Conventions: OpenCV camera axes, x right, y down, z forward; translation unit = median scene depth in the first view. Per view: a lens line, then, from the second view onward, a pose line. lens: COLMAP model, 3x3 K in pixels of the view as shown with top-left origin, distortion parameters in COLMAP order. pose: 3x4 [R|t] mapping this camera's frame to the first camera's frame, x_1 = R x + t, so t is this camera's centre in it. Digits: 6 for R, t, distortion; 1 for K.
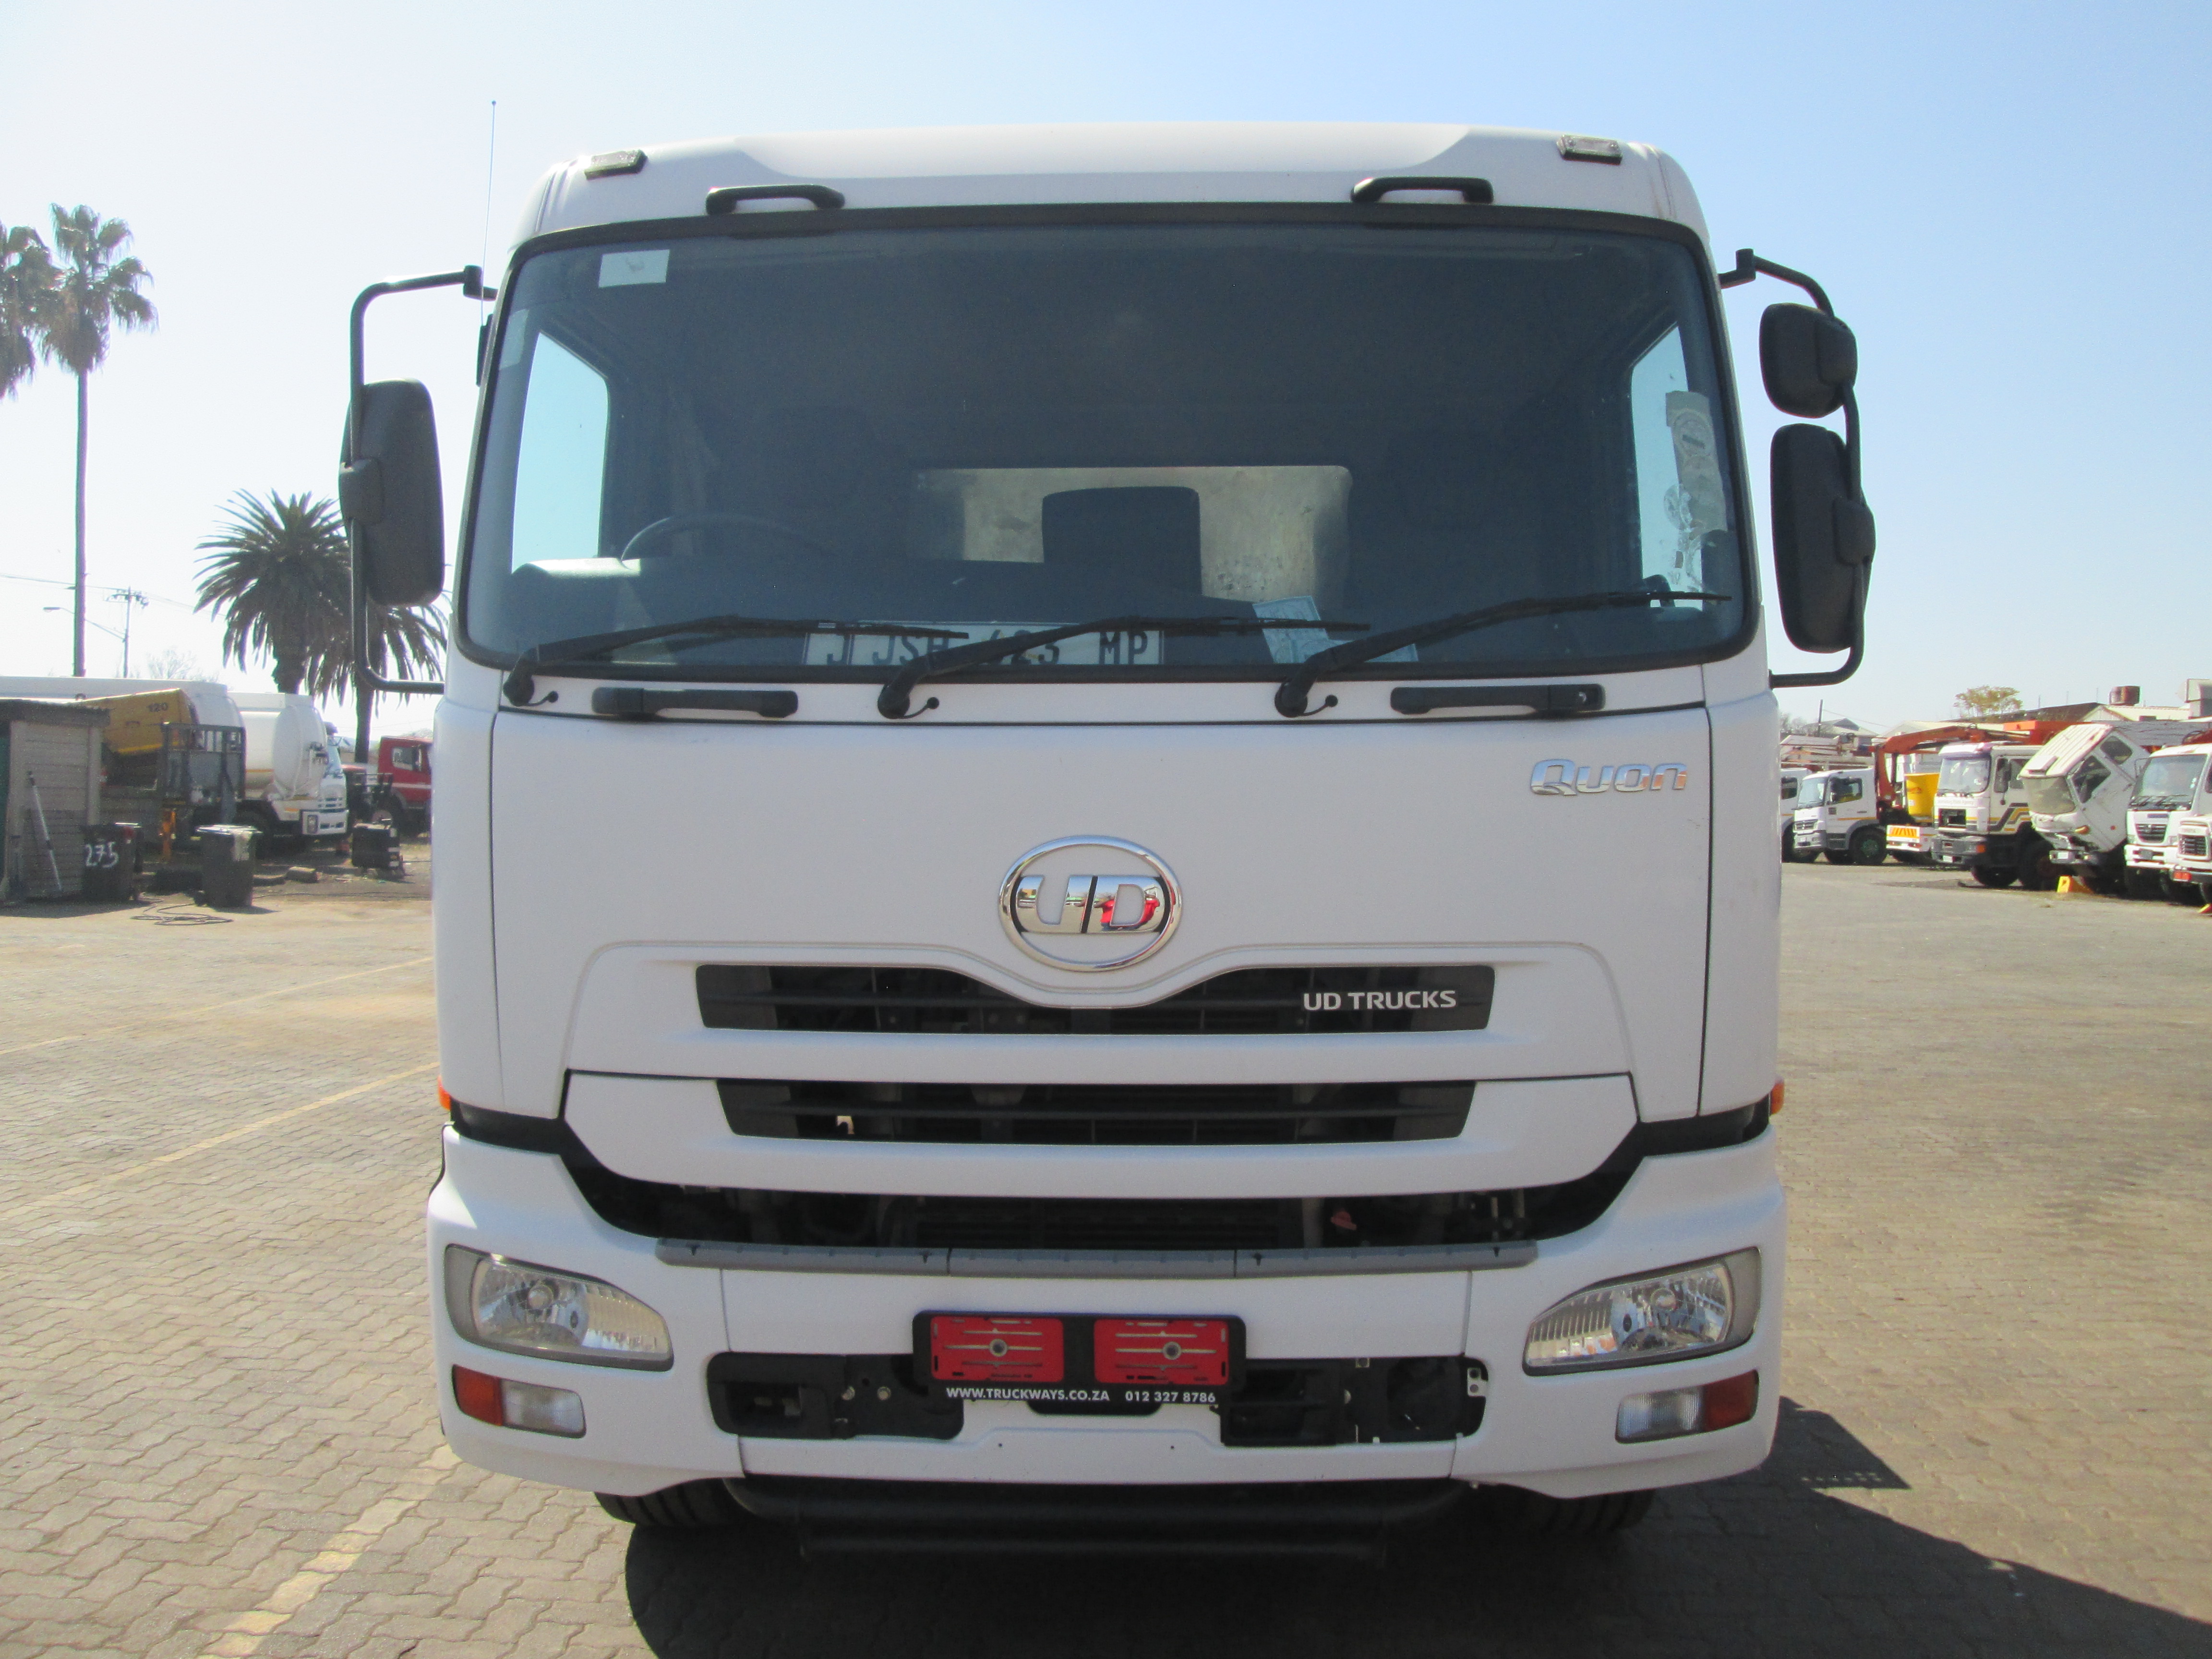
lens RADIAL K [[1812.7, 0, 1105.0], [0, 1812.7, 807.5], [0, 0, 1]] dist [-0.050809, 0.019167]
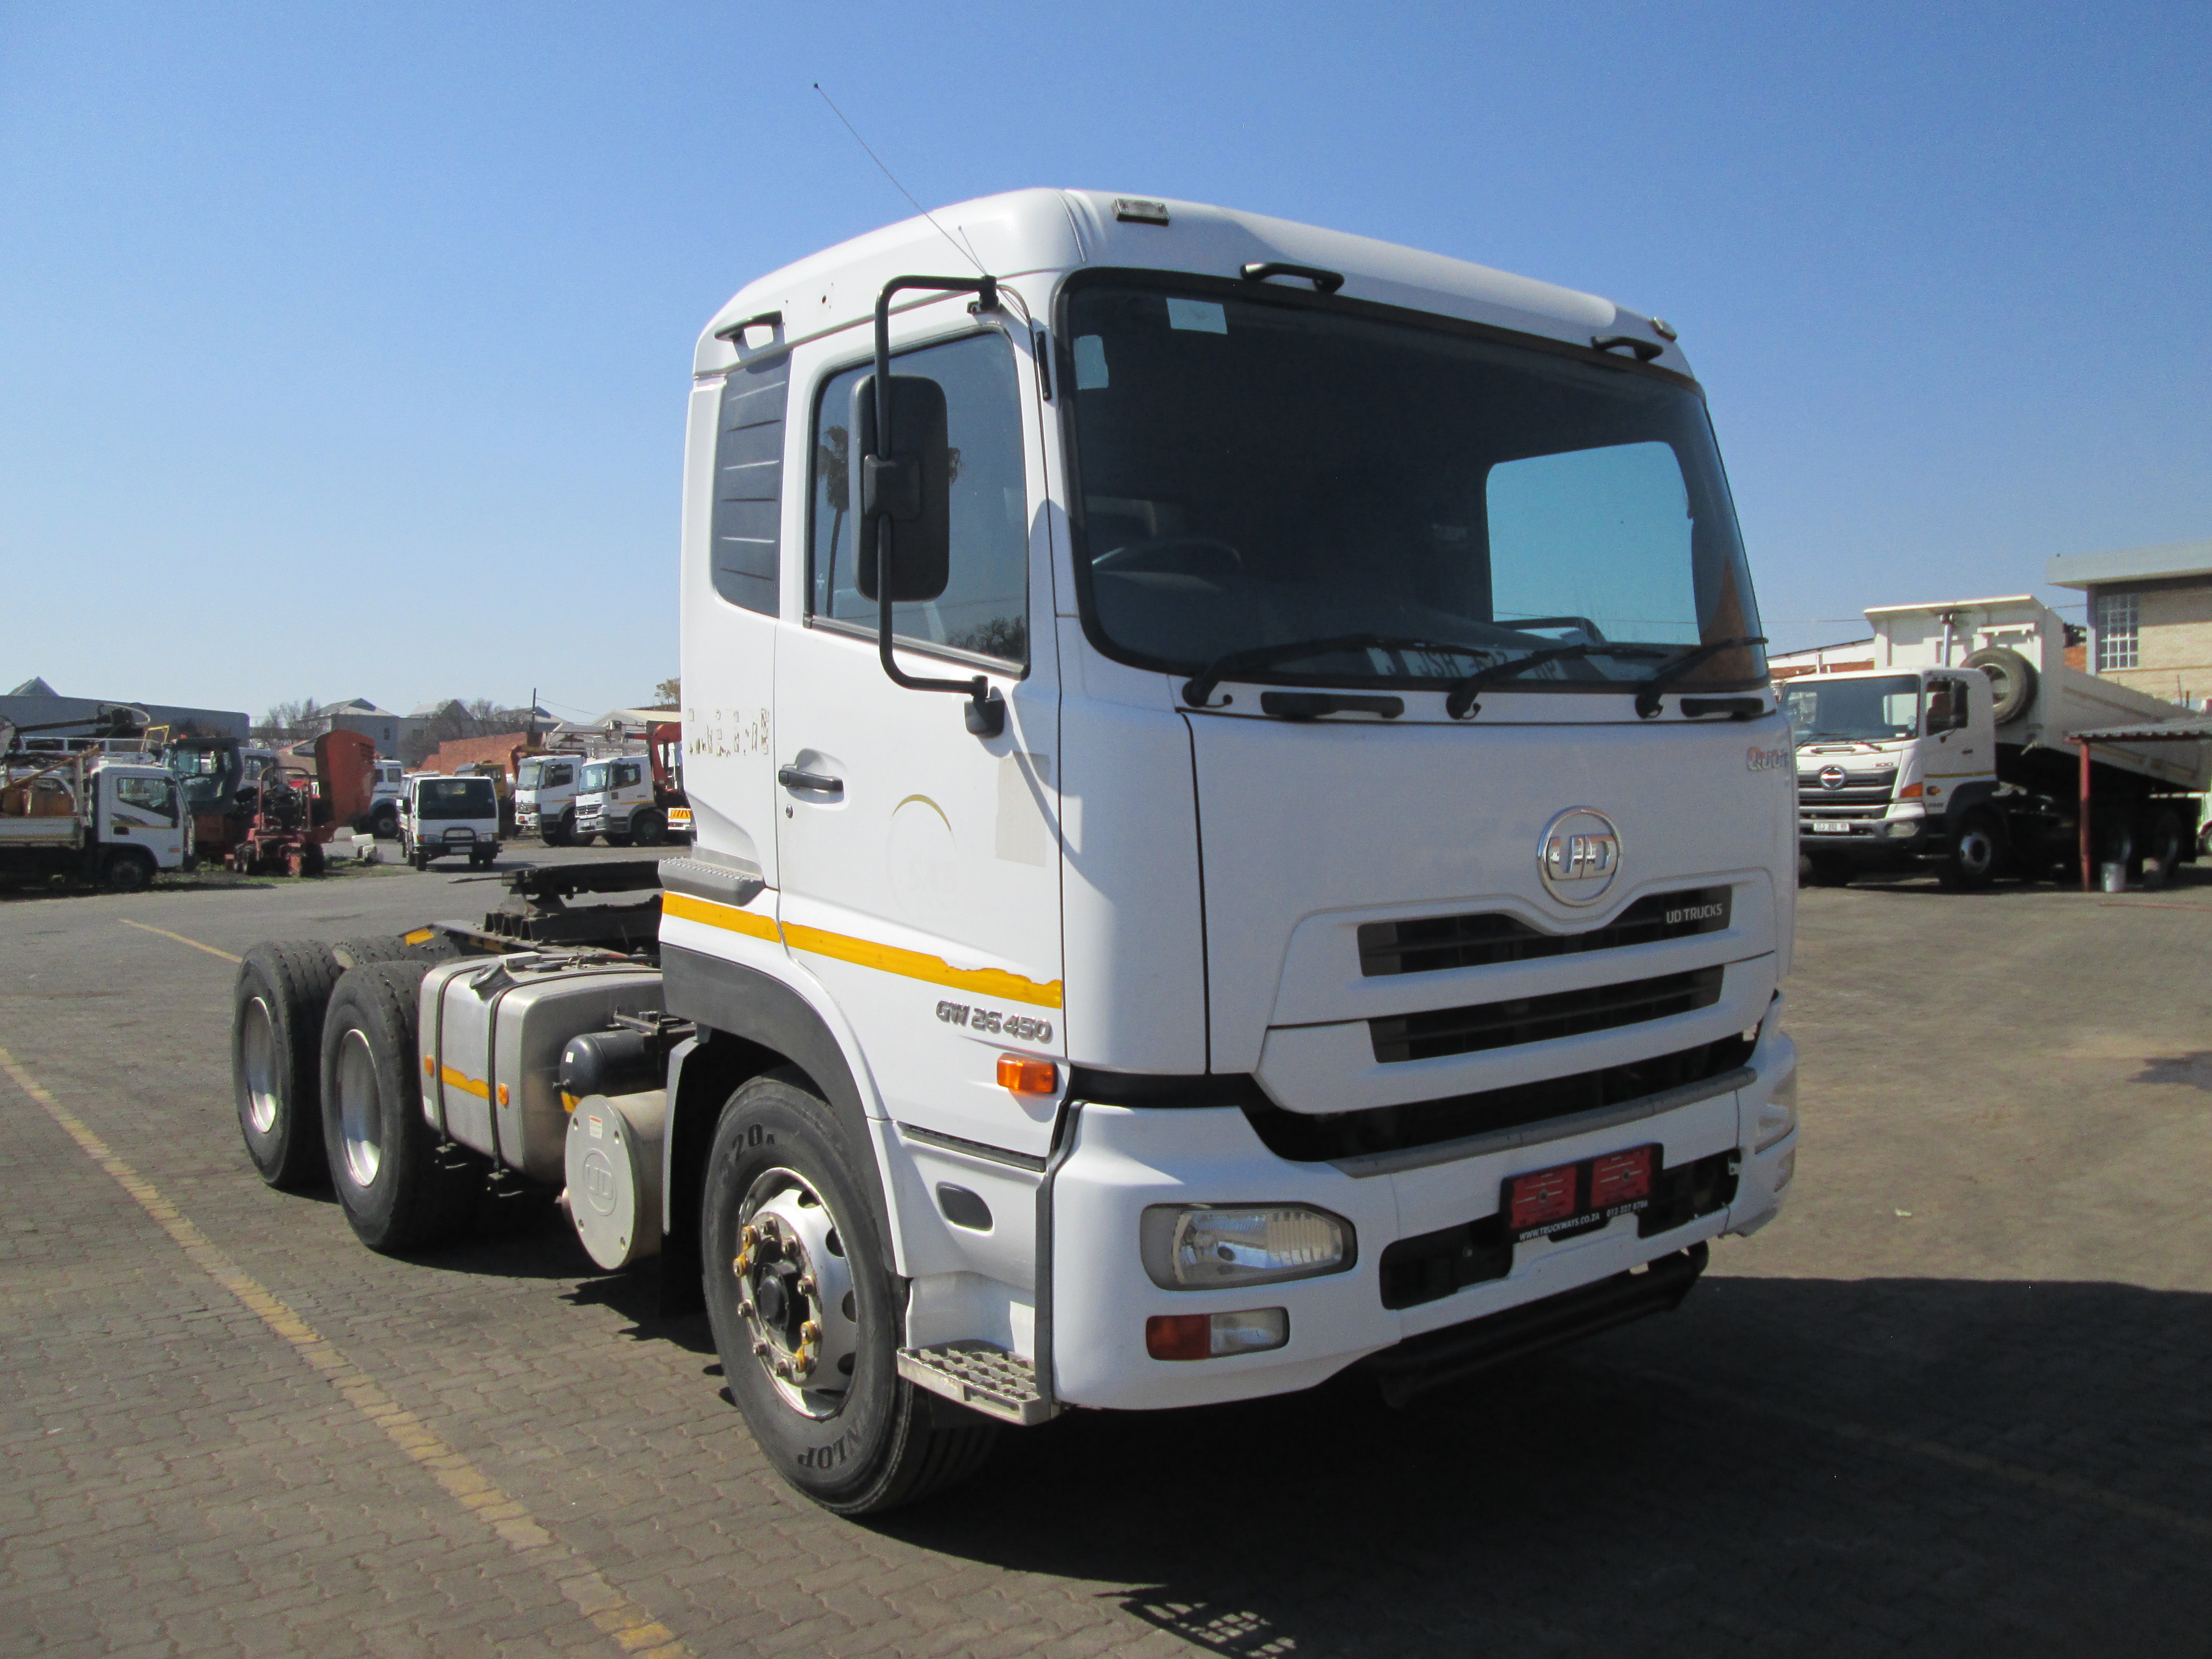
lens RADIAL K [[1812.7, 0, 1128.2], [0, 1812.7, 807.8], [0, 0, 1]] dist [-0.050809, 0.019167]
pose [[0.759379, -0.031109, 0.649904, -1.102405], [0.026709, 0.999505, 0.016636, -0.014372], [-0.650100, 0.004725, 0.759834, 0.186645]]
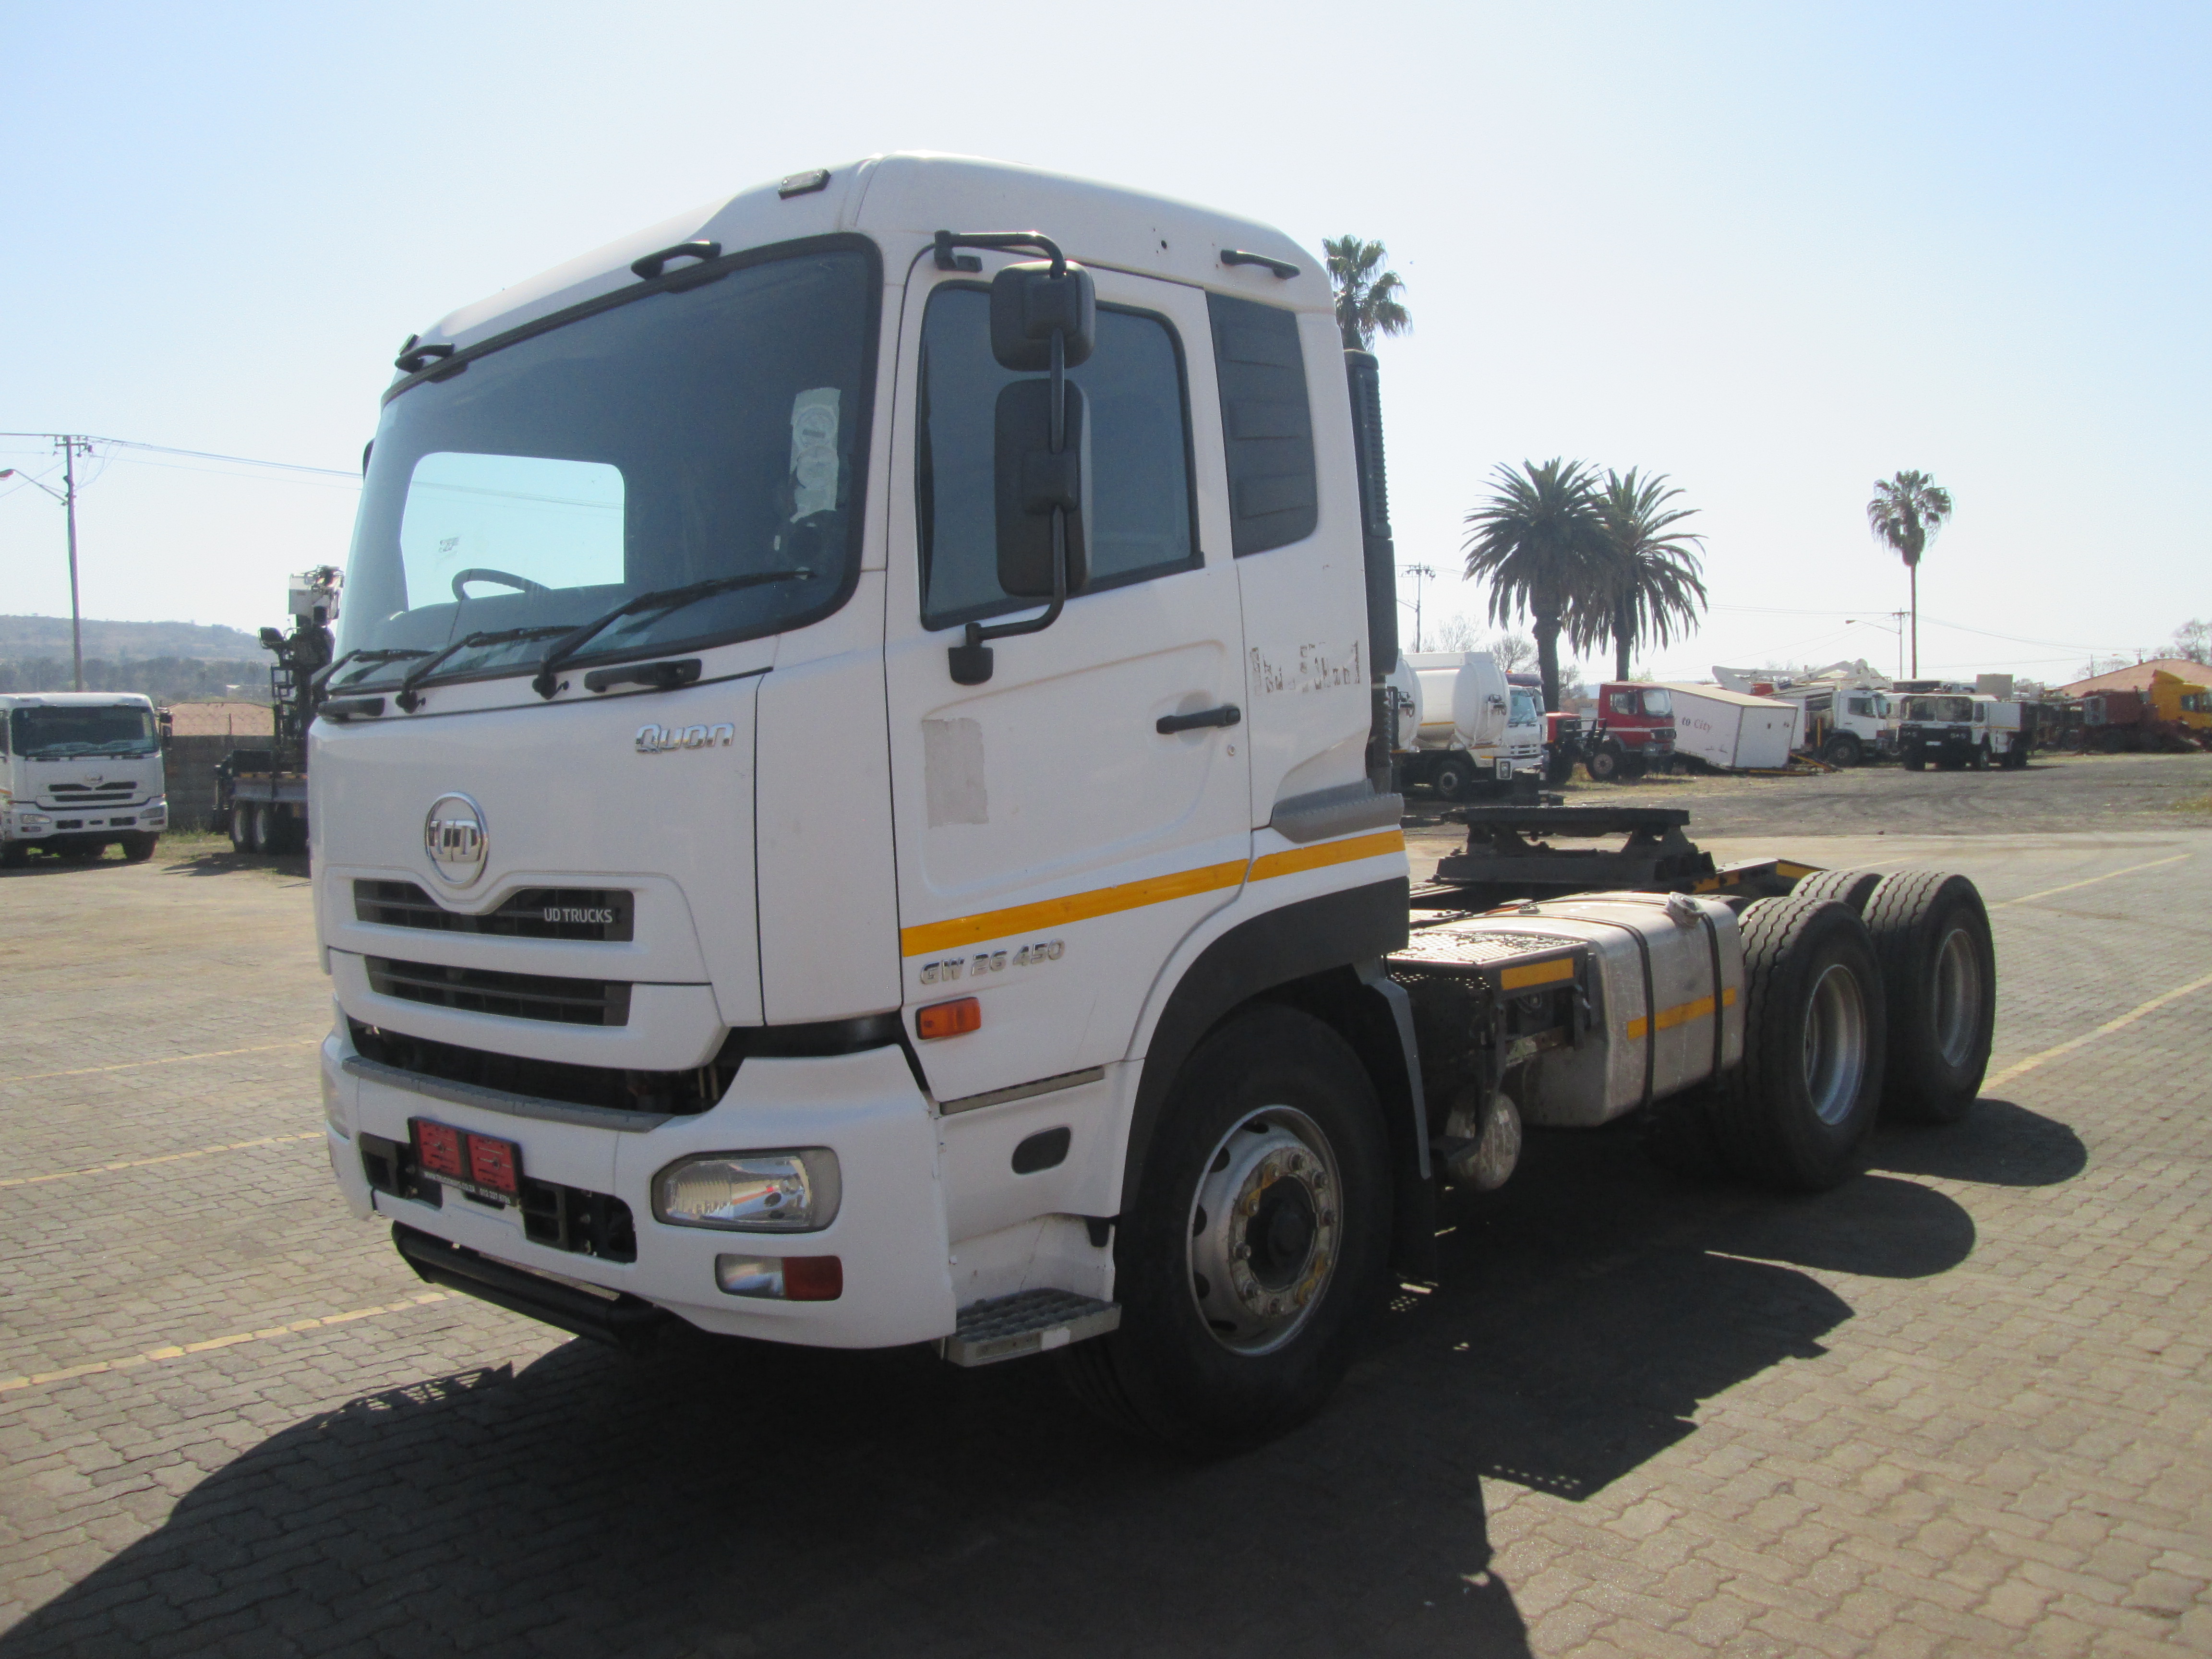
lens RADIAL K [[1812.7, 0, 1116.4], [0, 1812.7, 793.4], [0, 0, 1]] dist [-0.050809, 0.019167]
pose [[0.749916, -0.014101, -0.661383, 1.260338], [0.031064, 0.999421, 0.013914, 0.012829], [0.660803, -0.030979, 0.749919, 0.278636]]
